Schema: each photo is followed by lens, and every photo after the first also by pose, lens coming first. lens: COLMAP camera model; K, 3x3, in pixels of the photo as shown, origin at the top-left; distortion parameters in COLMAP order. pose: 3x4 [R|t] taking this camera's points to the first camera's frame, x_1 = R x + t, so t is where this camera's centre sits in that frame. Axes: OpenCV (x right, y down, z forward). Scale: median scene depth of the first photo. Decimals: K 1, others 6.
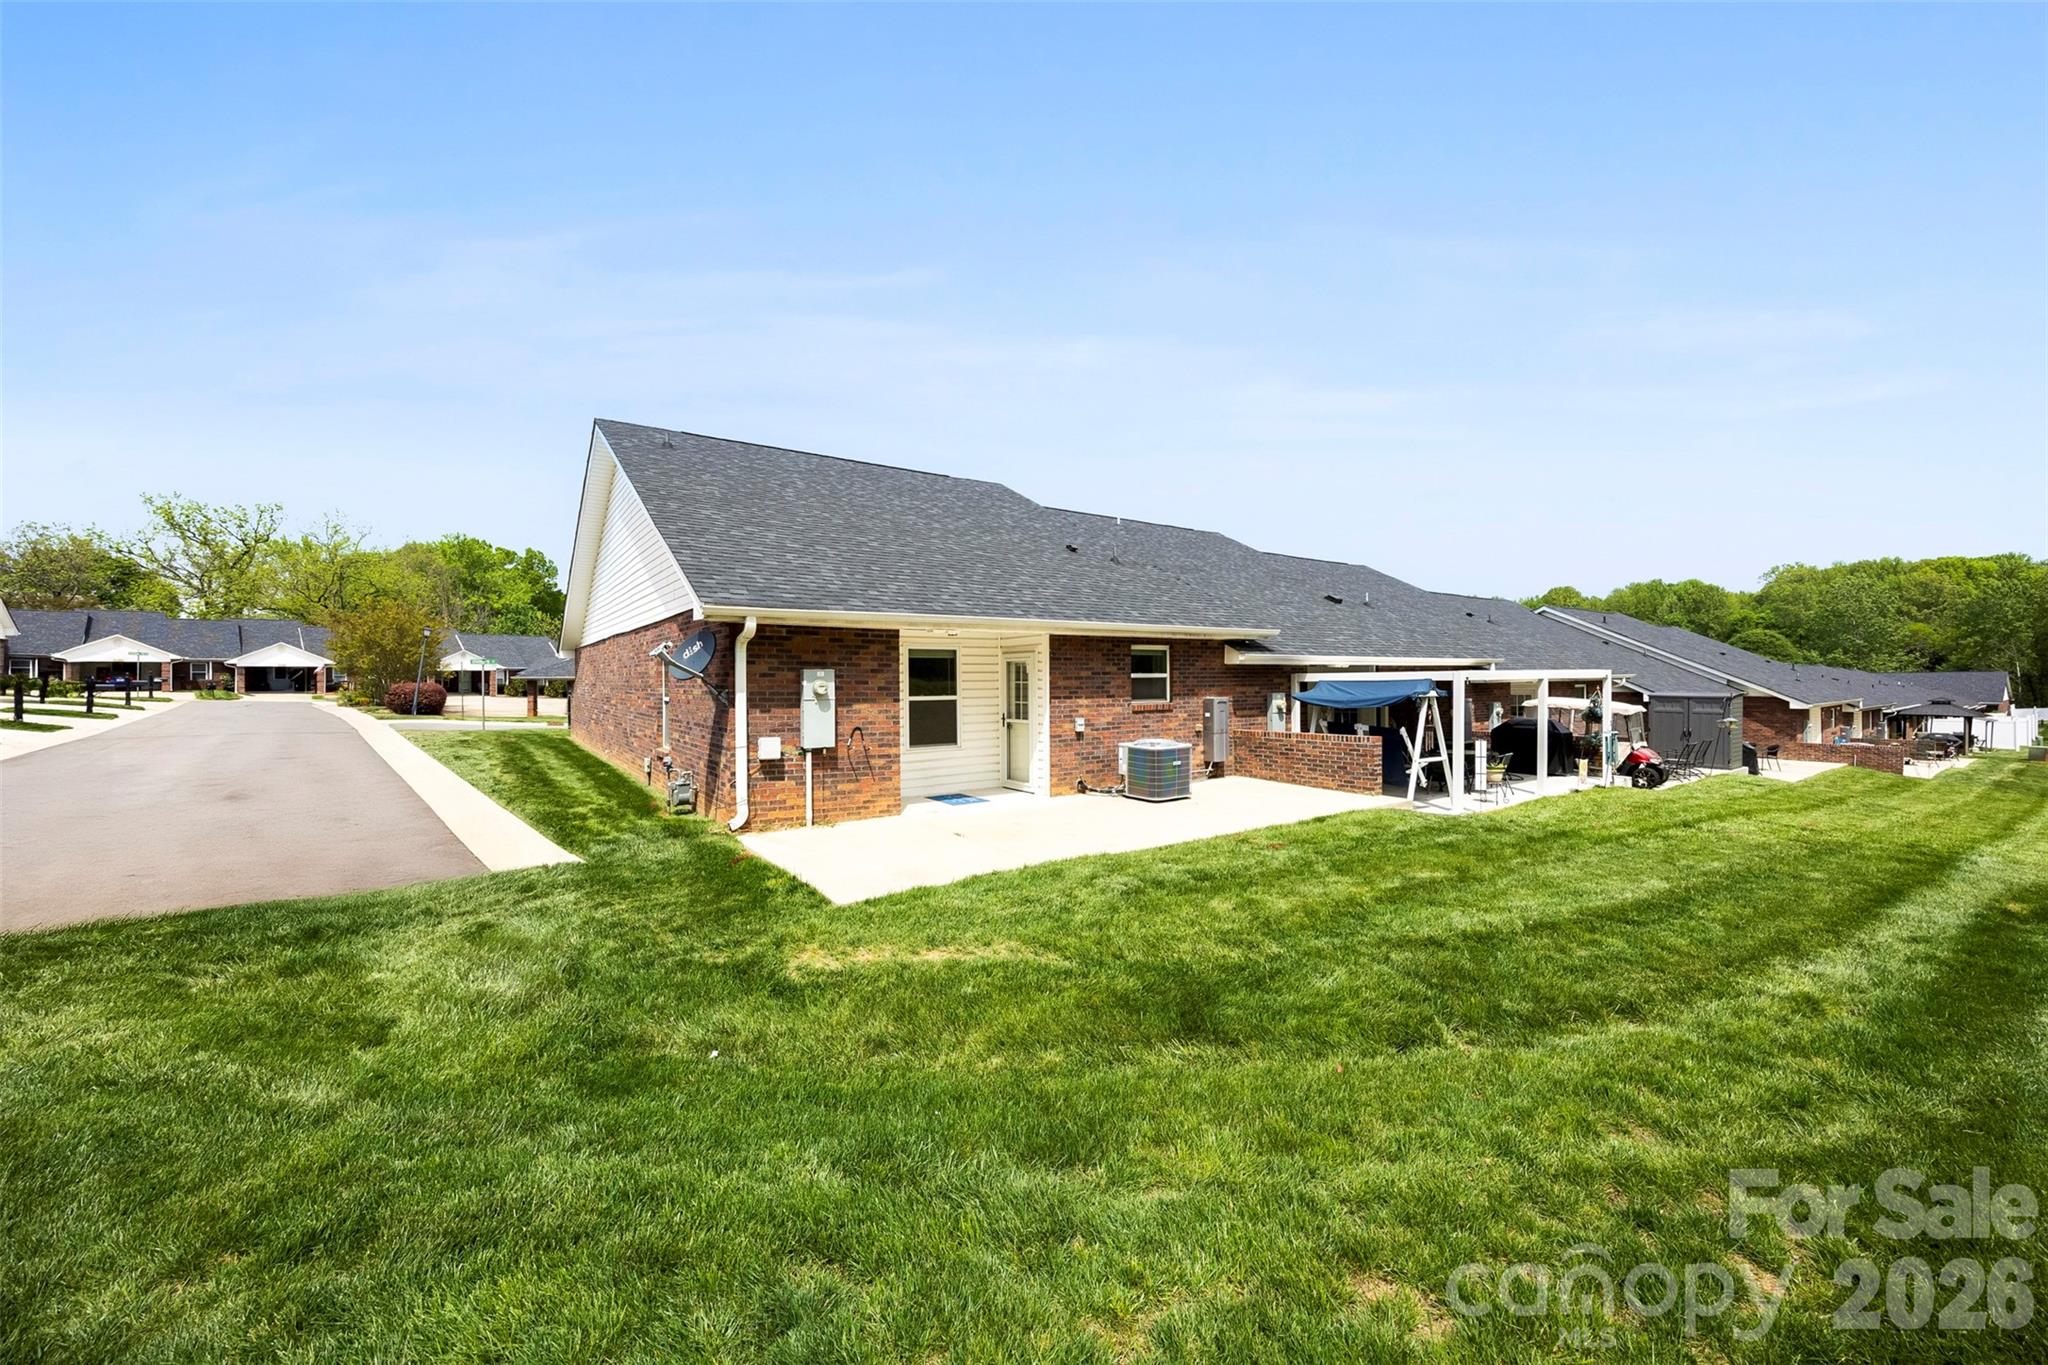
lens RADIAL K [[787.5, 0, 1020.6], [0, 787.5, 673.7], [0, 0, 1]] dist [-0.006678, -0.000228]
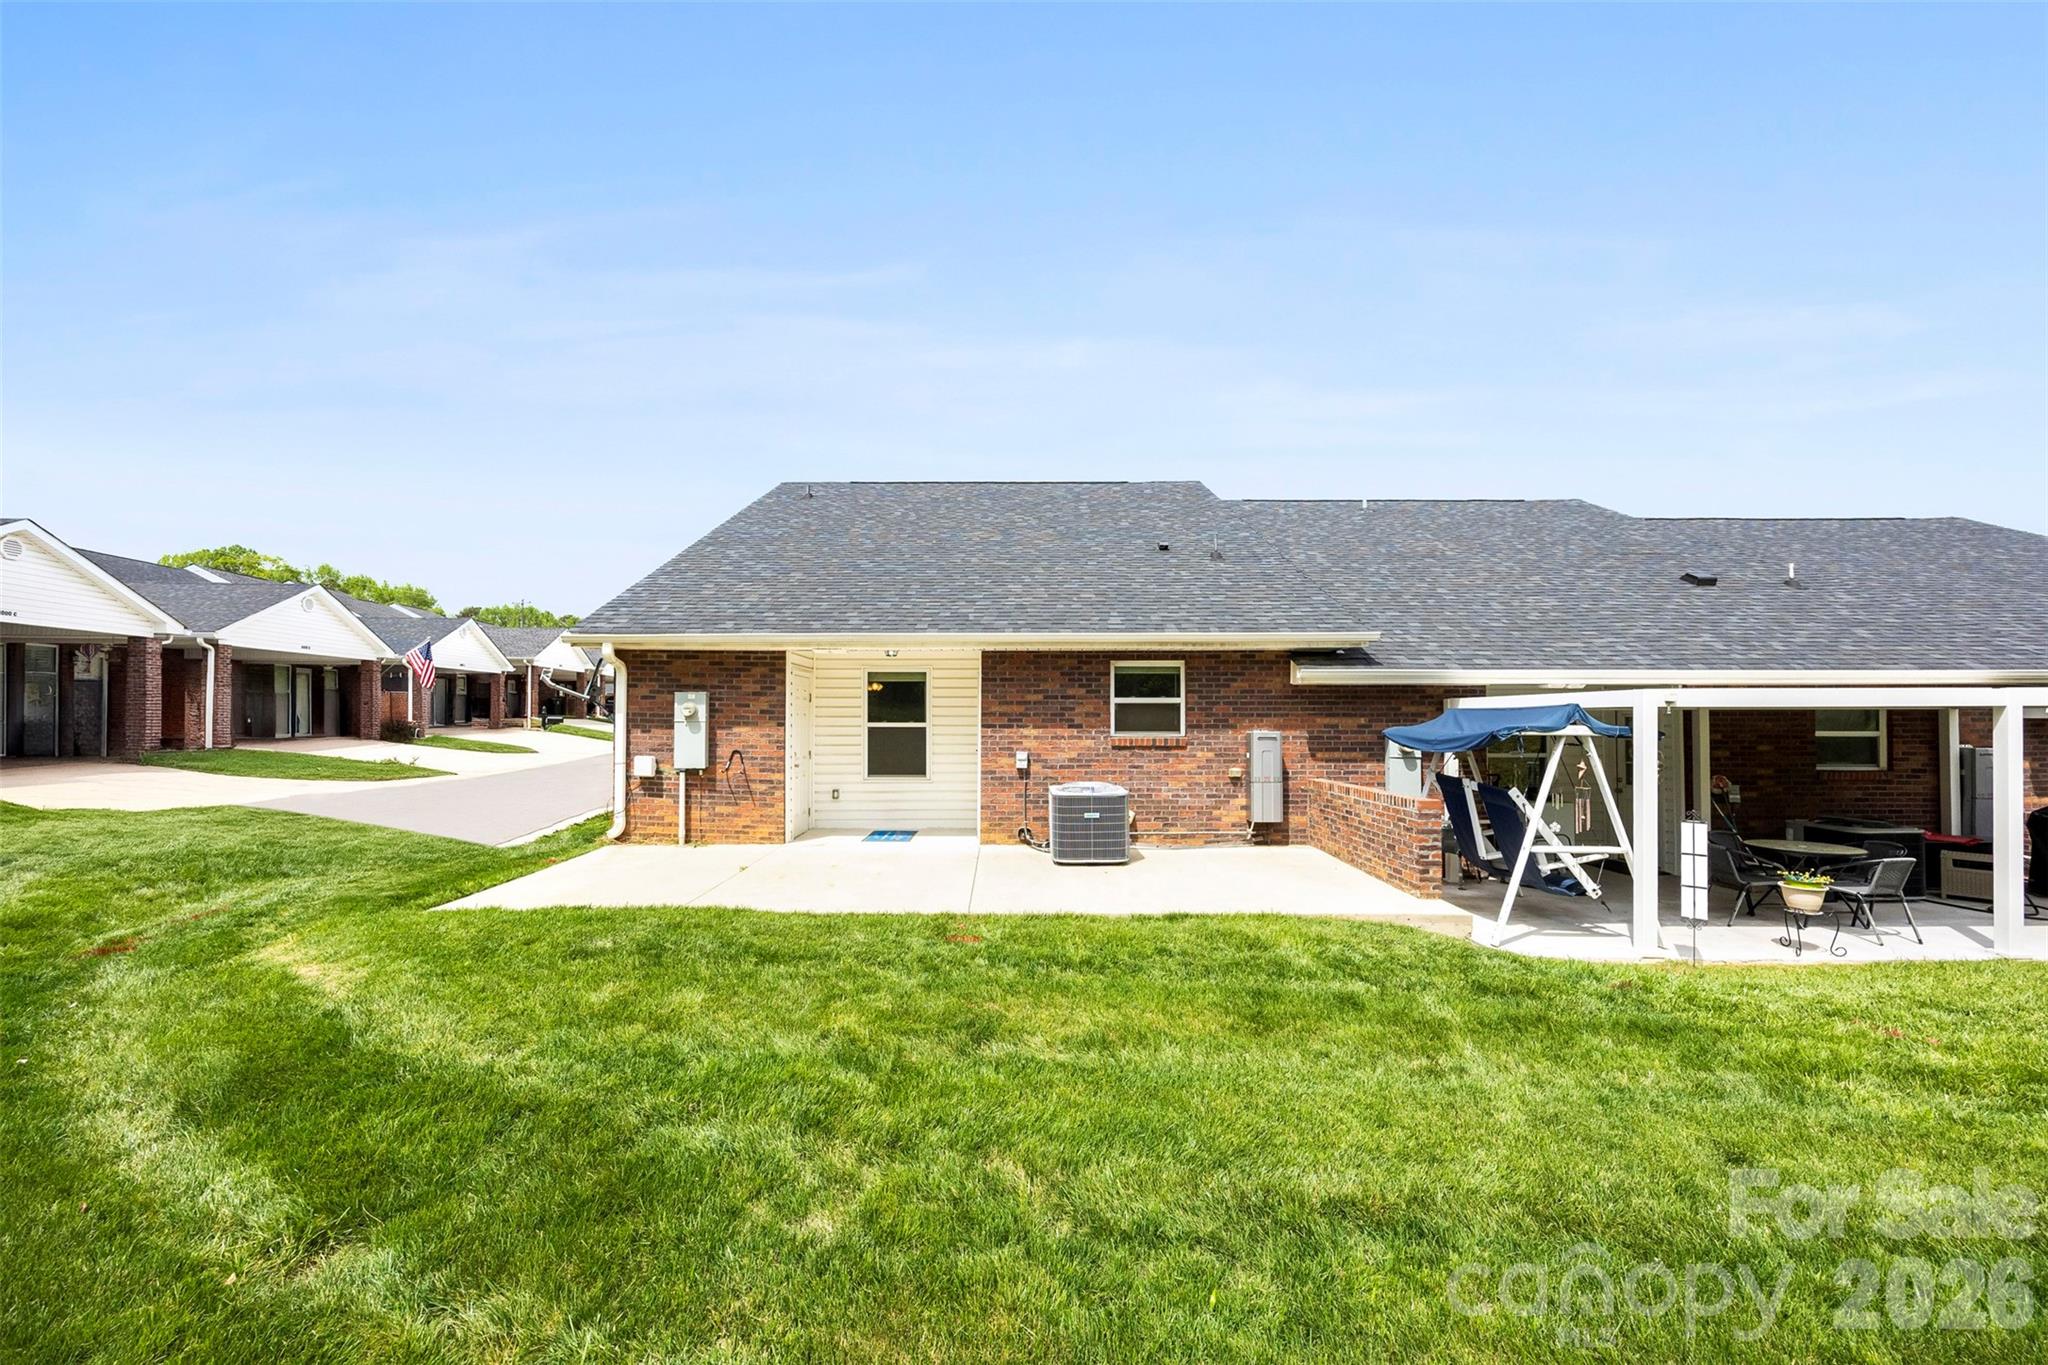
lens RADIAL K [[787.5, 0, 1023.2], [0, 787.5, 695.2], [0, 0, 1]] dist [-0.006678, -0.000228]
pose [[0.808231, -0.007575, -0.588817, 0.558118], [-0.003101, 0.999849, -0.017119, 0.011810], [0.588858, 0.015662, 0.808085, 0.338585]]
